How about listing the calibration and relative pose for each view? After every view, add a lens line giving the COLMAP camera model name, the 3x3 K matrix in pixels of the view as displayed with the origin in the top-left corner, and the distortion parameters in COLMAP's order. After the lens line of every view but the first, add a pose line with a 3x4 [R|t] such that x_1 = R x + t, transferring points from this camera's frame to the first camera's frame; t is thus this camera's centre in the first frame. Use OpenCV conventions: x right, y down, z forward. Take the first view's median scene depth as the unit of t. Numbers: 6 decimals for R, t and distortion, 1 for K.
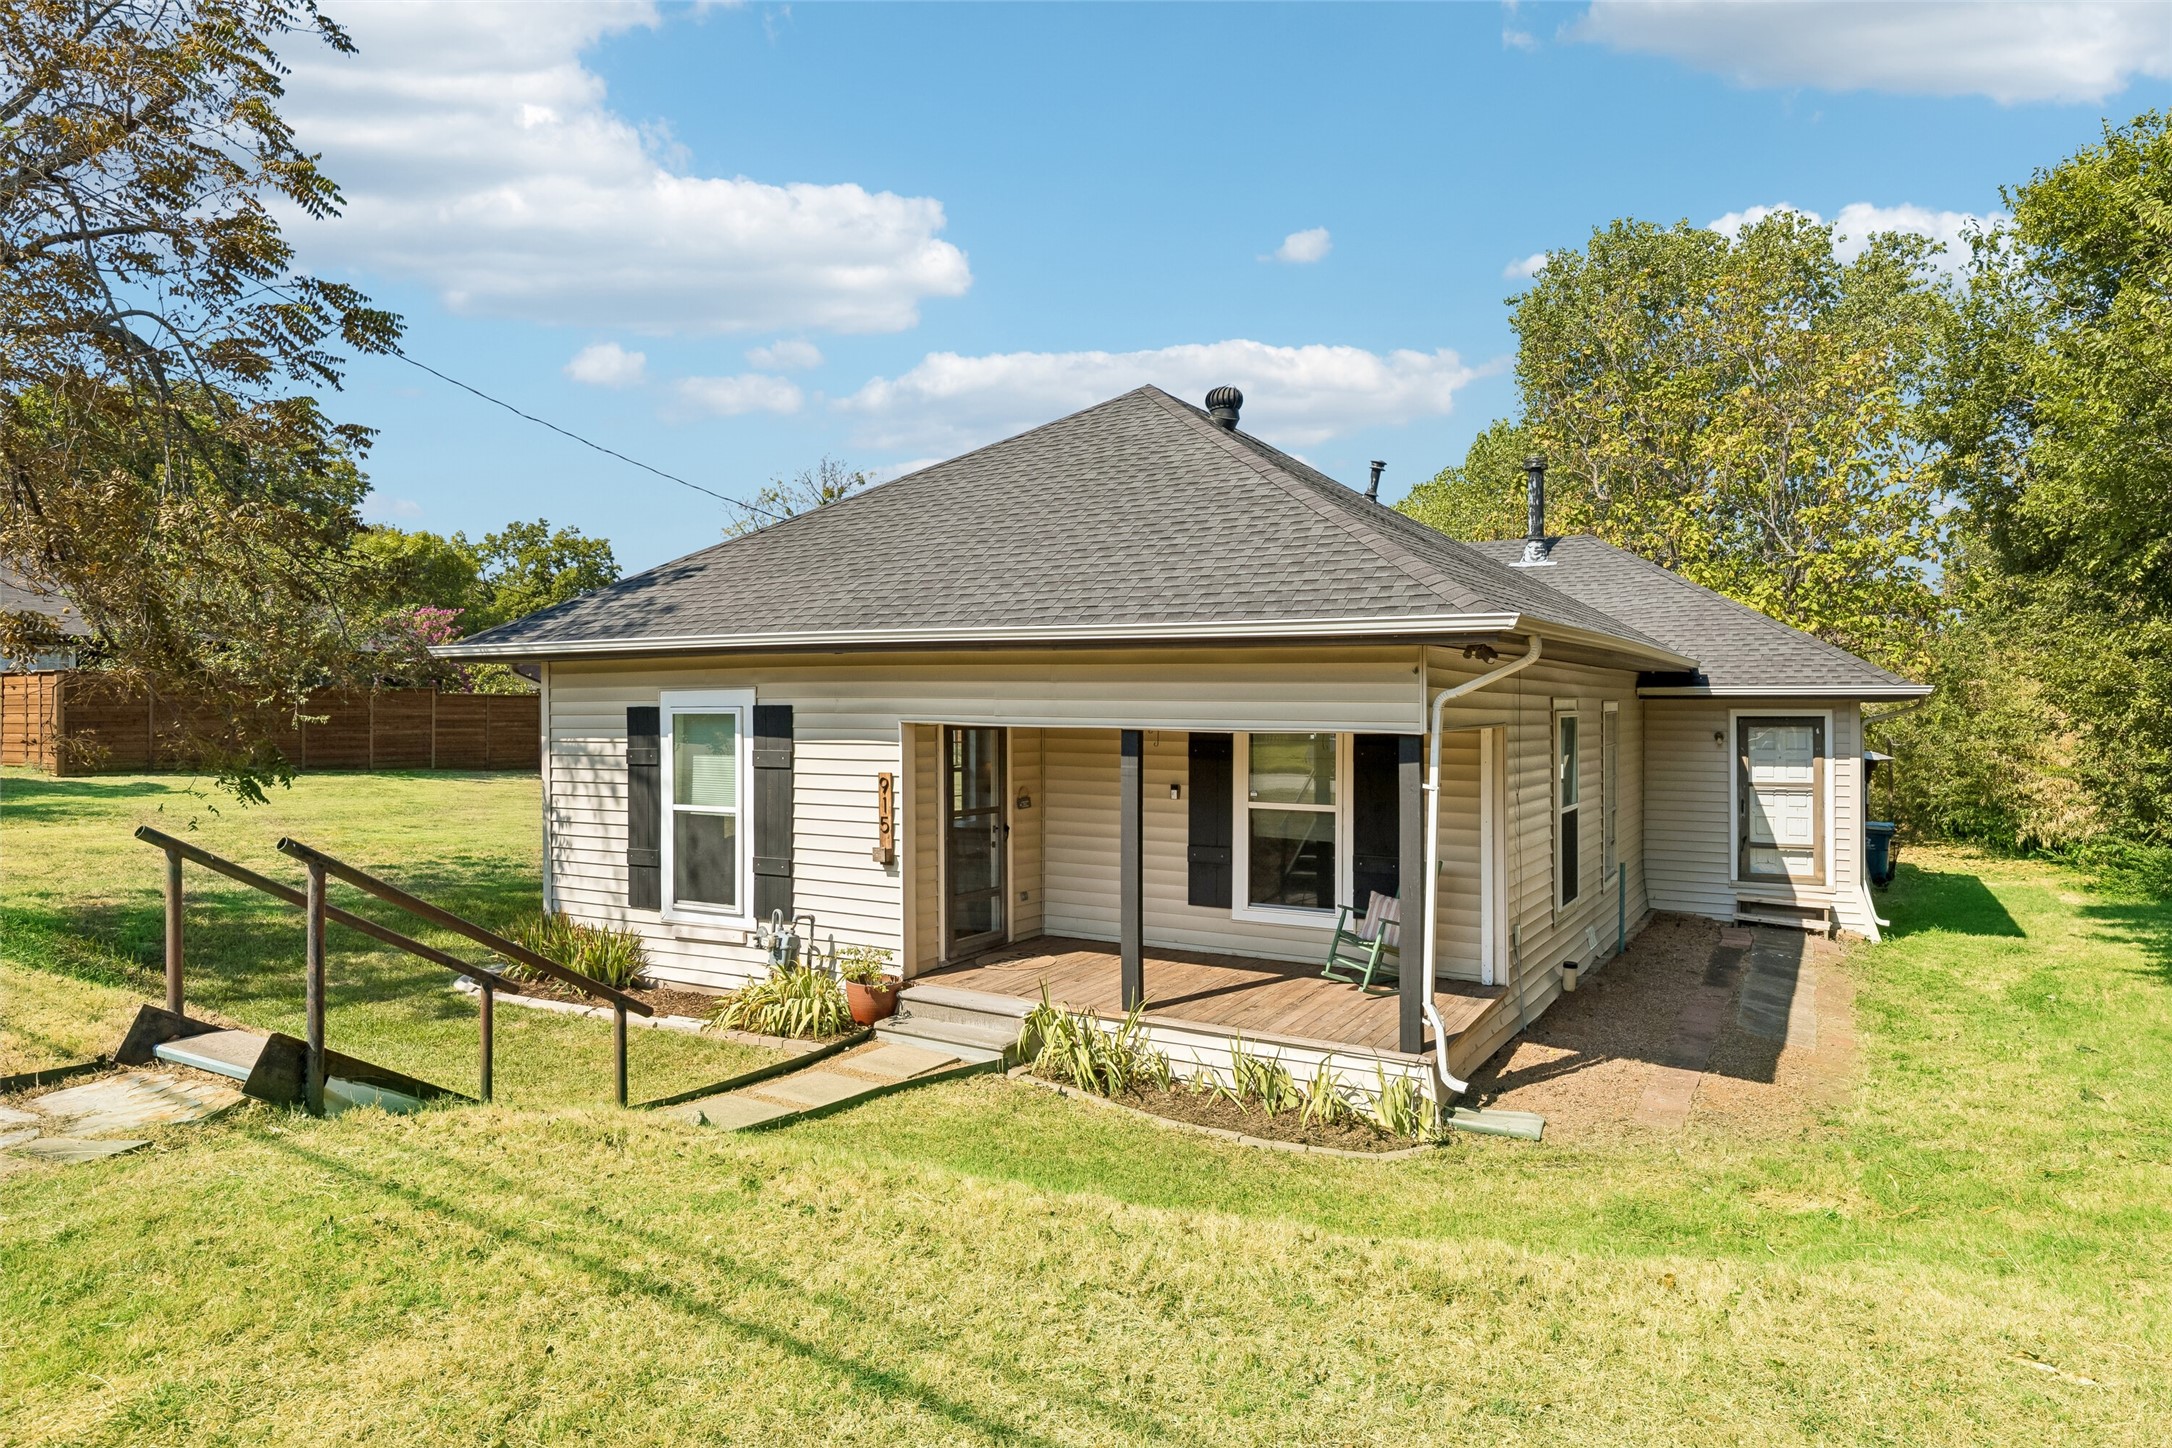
lens RADIAL K [[1345.8, 0, 1083.4], [0, 1345.8, 721.8], [0, 0, 1]] dist [0.002257, -0.000205]
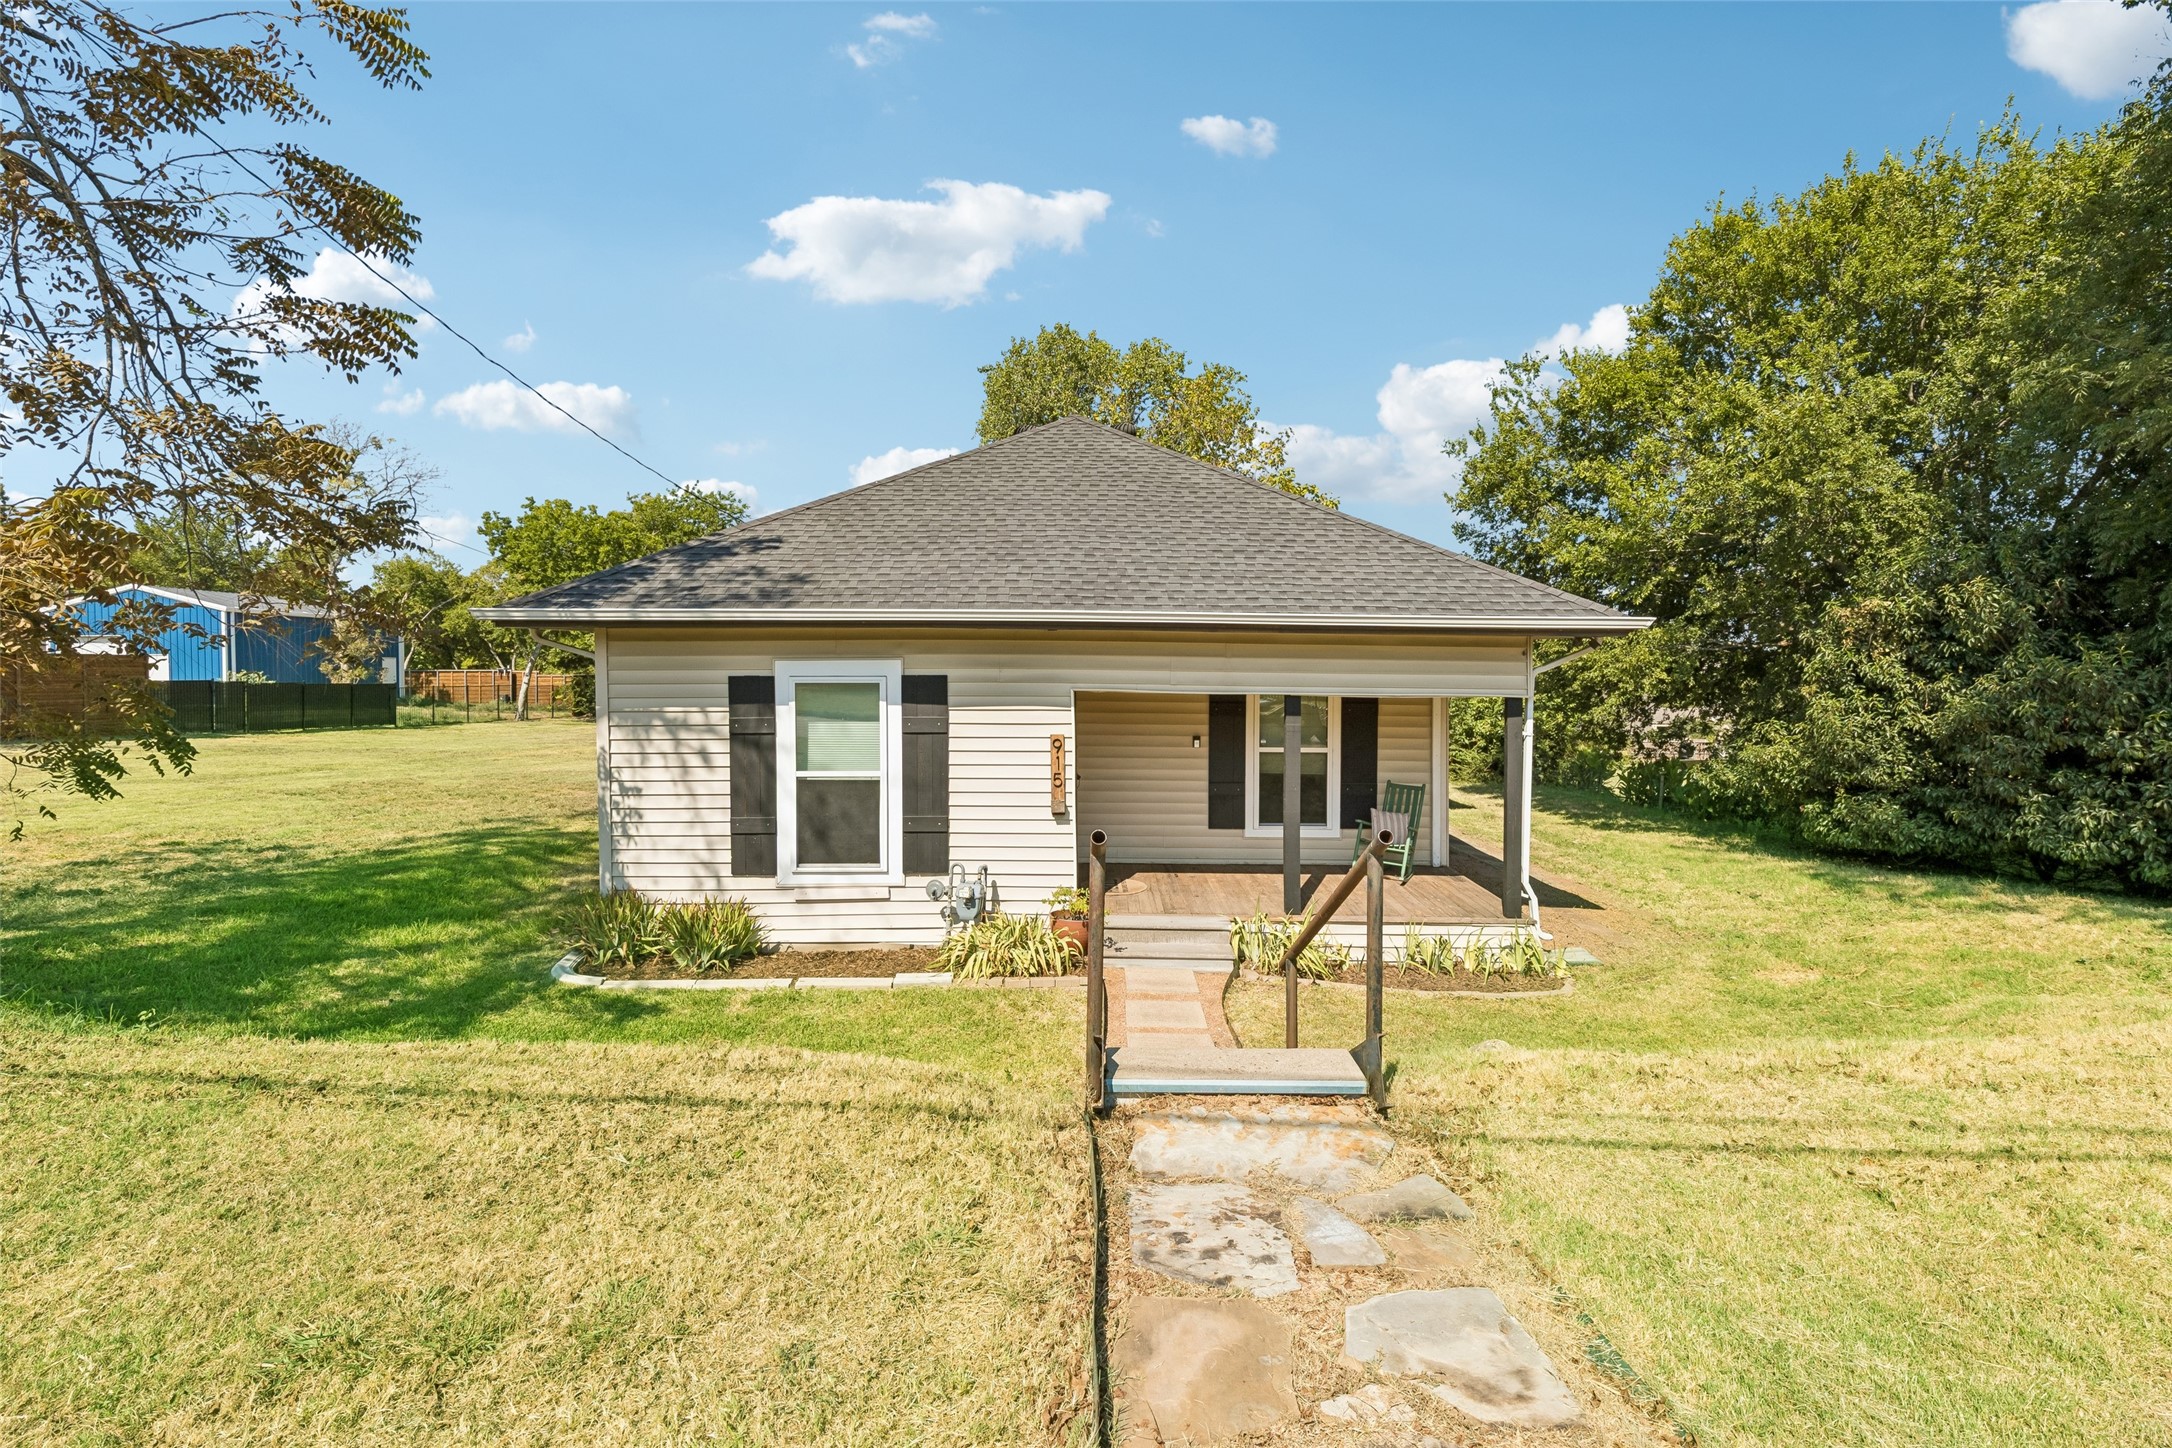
lens RADIAL K [[1018.0, 0, 1084.8], [0, 1018.0, 689.7], [0, 0, 1]] dist [0.016252, -0.000656]
pose [[0.853551, -0.009251, 0.520927, -0.540269], [0.001470, 0.999881, 0.015348, -0.012715], [-0.521007, -0.012335, 0.853463, 0.232150]]
